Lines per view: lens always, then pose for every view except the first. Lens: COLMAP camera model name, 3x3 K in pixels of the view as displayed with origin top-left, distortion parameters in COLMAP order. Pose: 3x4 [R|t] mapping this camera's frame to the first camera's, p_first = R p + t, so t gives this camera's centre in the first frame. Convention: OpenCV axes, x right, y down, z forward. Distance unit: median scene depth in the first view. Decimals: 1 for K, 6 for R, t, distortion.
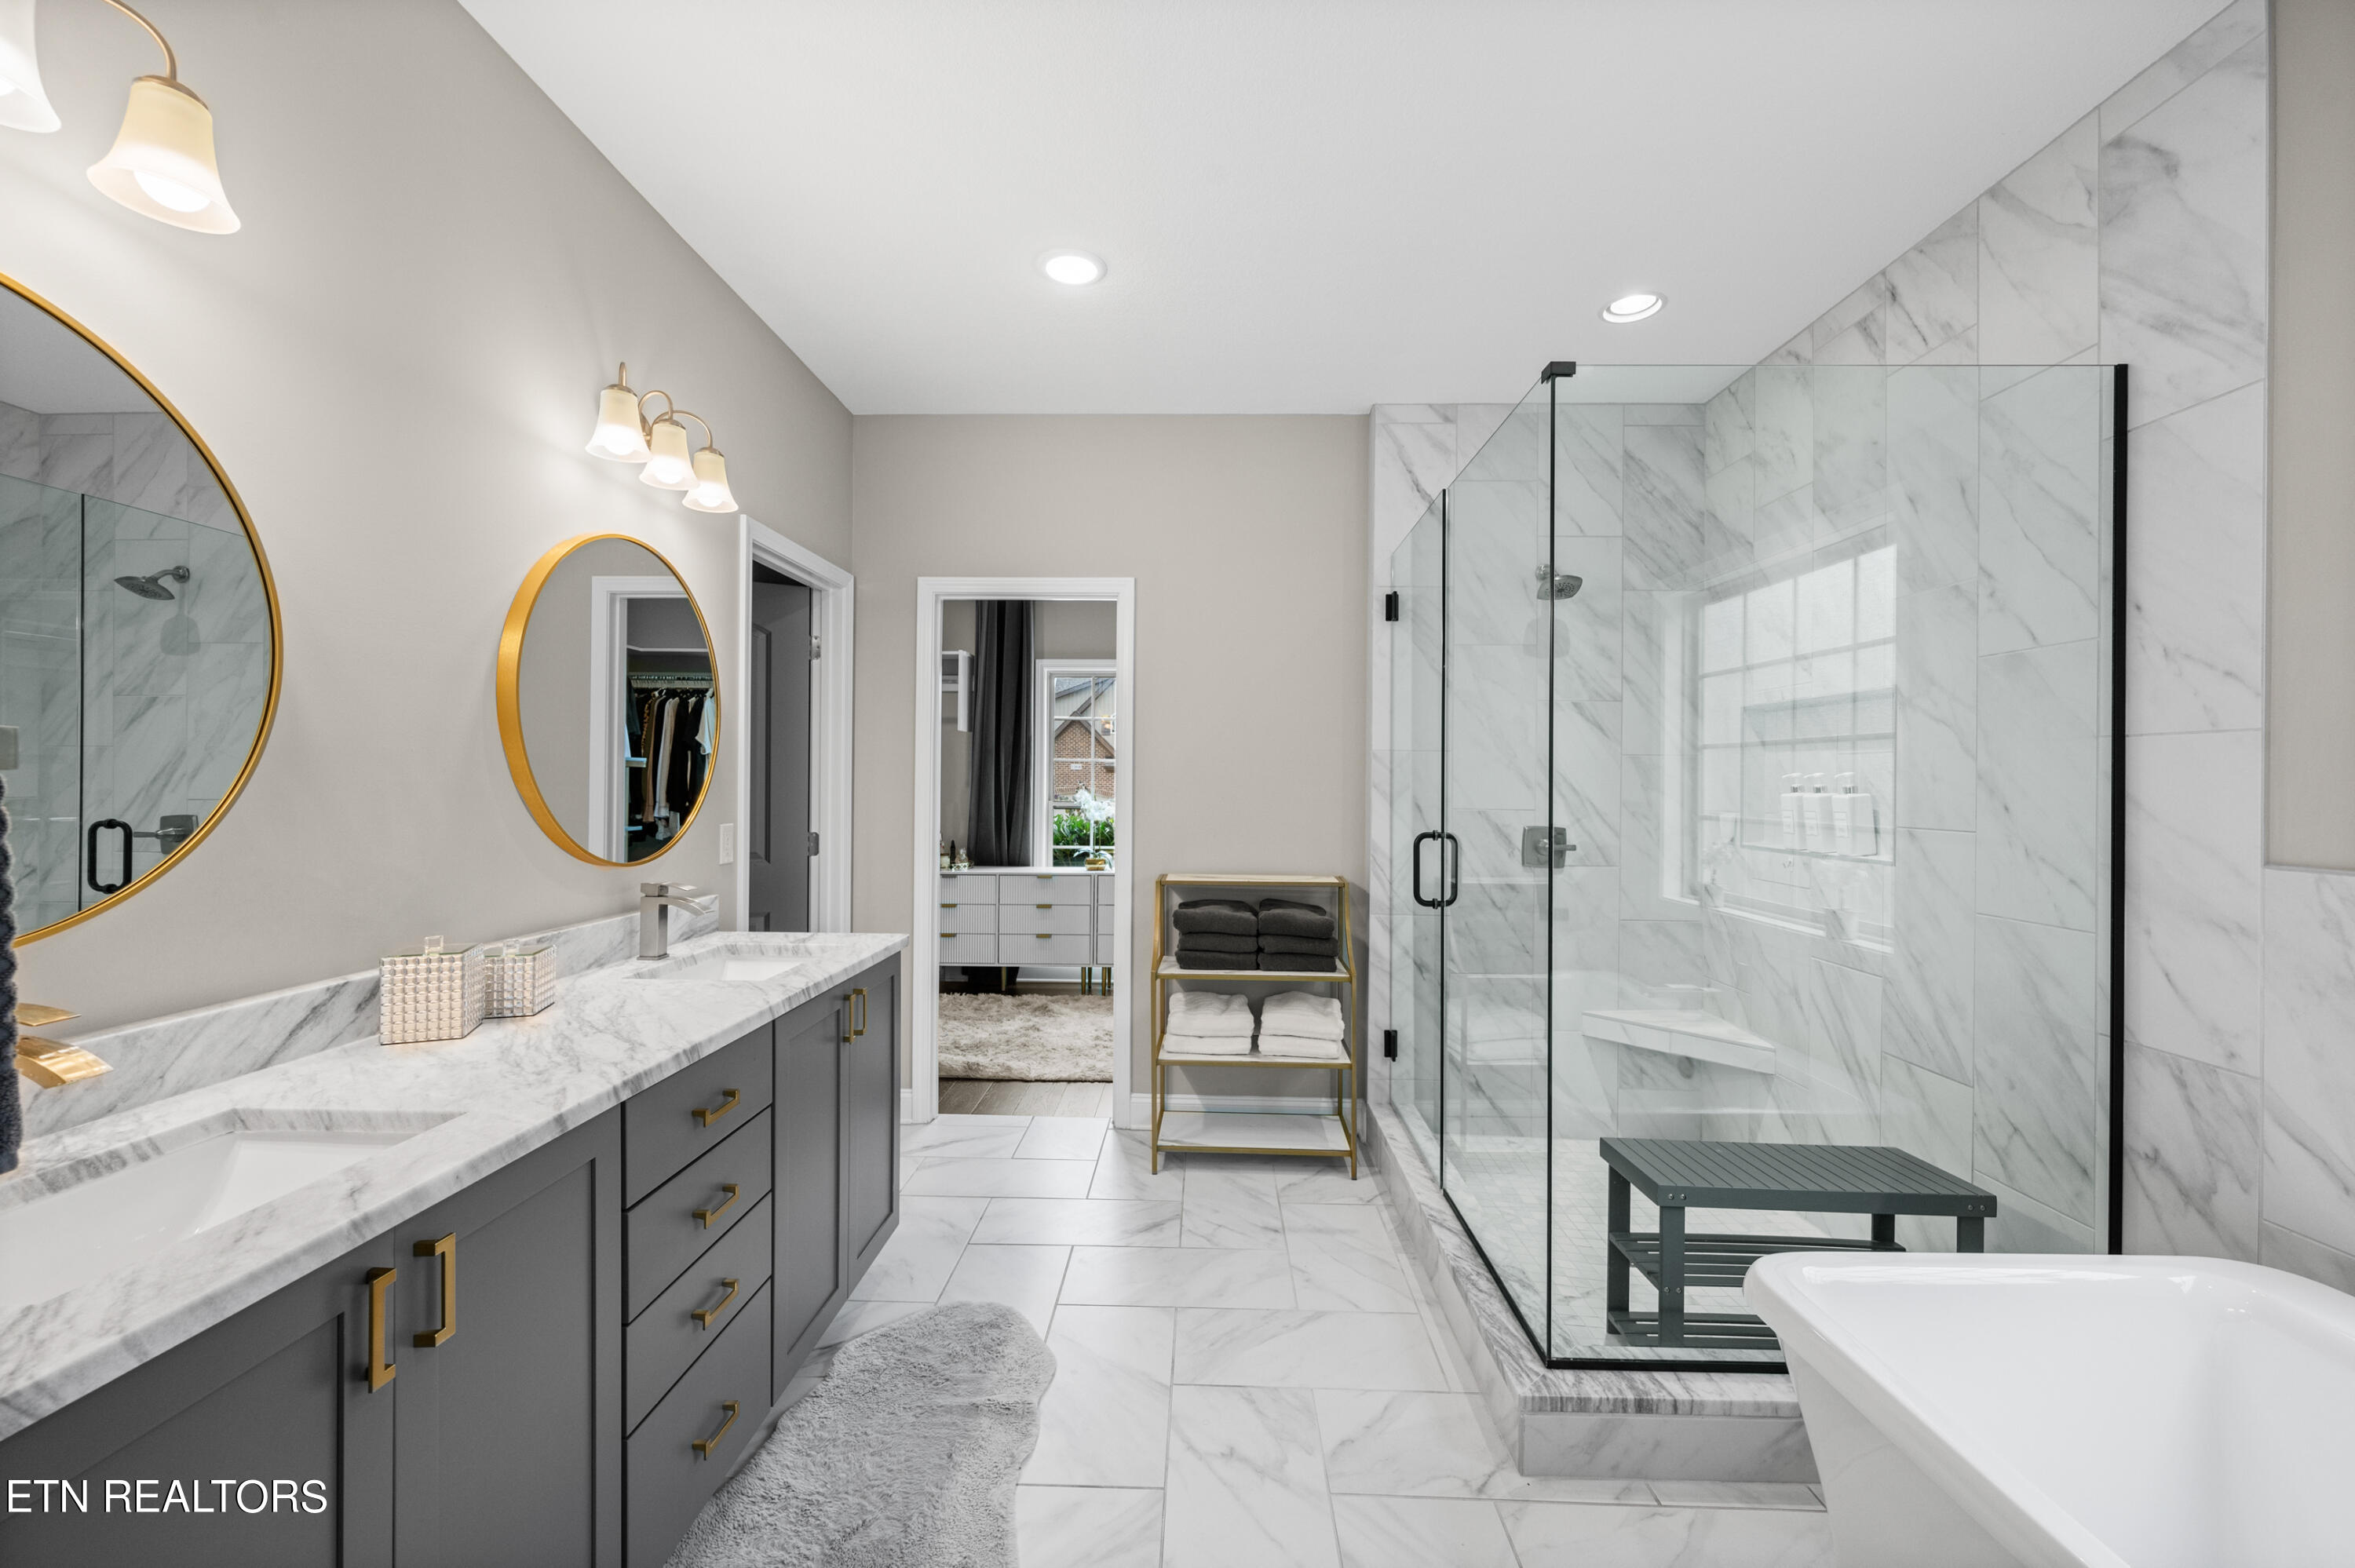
lens RADIAL K [[939.7, 0, 1181.0], [0, 939.7, 776.5], [0, 0, 1]] dist [-0.002216, -0.000383]
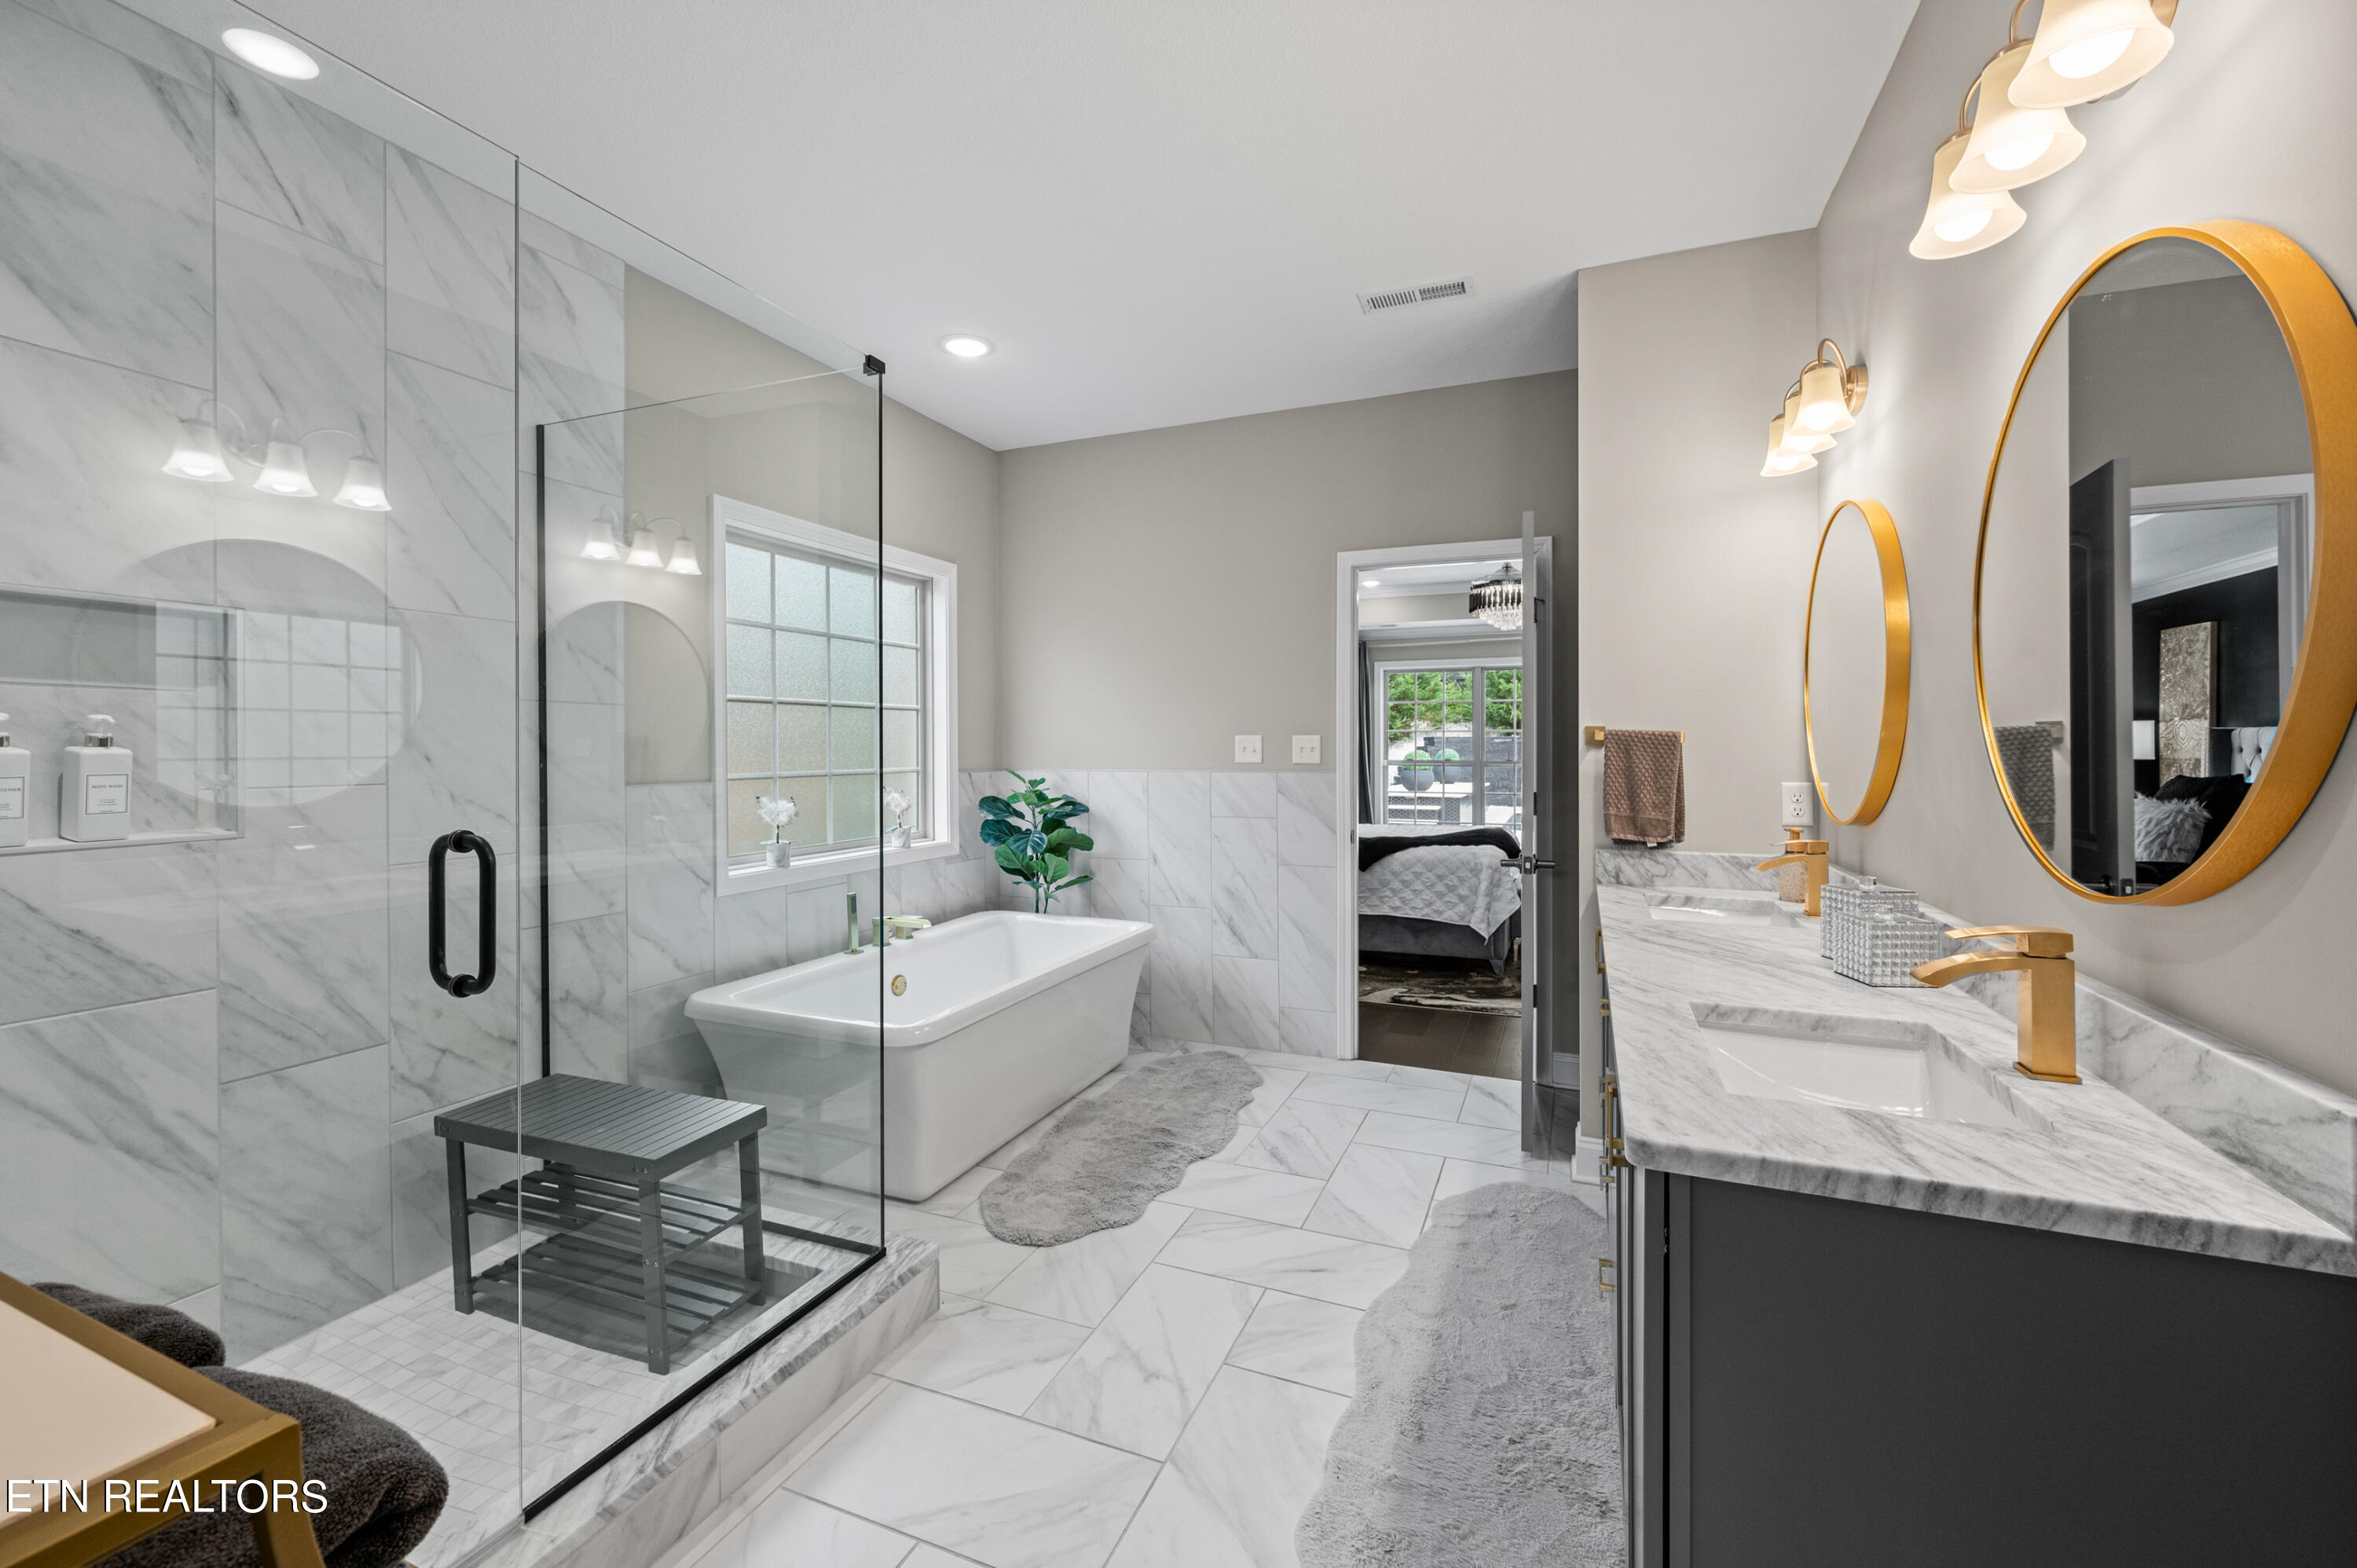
lens RADIAL K [[940.6, 0, 1182.0], [0, 940.6, 776.5], [0, 0, 1]] dist [-0.002216, -0.000383]
pose [[-0.931358, -0.010301, 0.363959, -0.330151], [-0.001976, 0.999728, 0.023237, 0.030392], [-0.364100, 0.020923, -0.931125, 1.819635]]
